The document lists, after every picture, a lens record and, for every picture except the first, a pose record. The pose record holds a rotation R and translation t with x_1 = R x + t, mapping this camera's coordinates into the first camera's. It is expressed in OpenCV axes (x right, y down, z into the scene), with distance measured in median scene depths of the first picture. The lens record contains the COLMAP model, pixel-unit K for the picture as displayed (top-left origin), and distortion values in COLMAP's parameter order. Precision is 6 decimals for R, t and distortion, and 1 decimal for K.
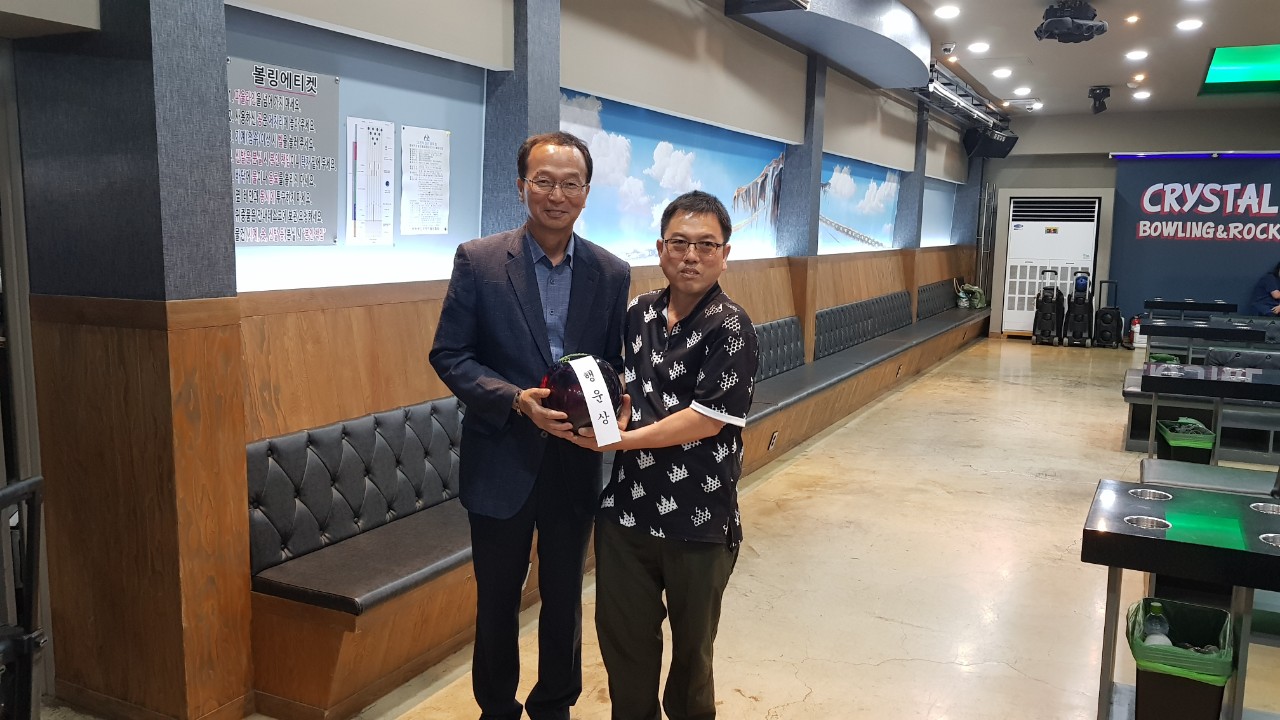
lens RADIAL K [[1014.4, 0, 666.2], [0, 1014.4, 377.2], [0, 0, 1]] dist [0.075456, -0.114813]
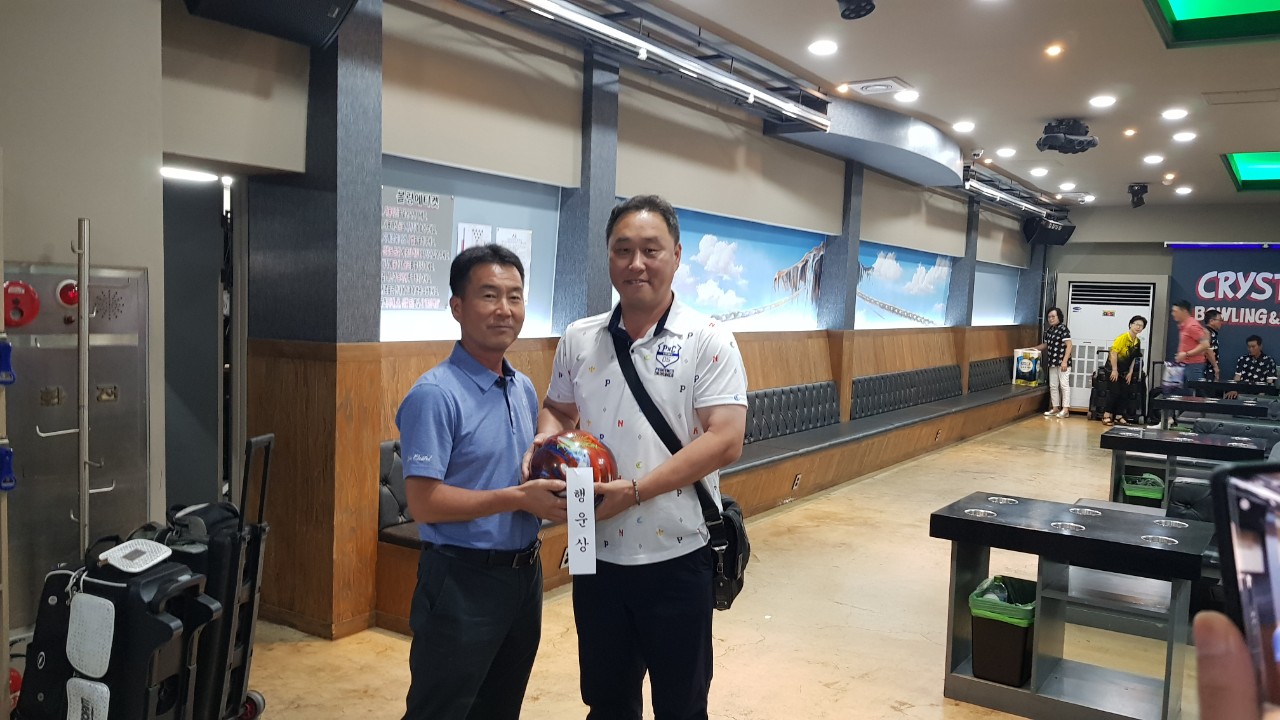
lens RADIAL K [[1014.4, 0, 663.4], [0, 1014.4, 379.9], [0, 0, 1]] dist [0.075456, -0.114813]
pose [[0.993583, 0.028100, -0.109563, 0.046864], [-0.035657, 0.997072, -0.067640, 0.017965], [0.107341, 0.071112, 0.991676, -0.127102]]
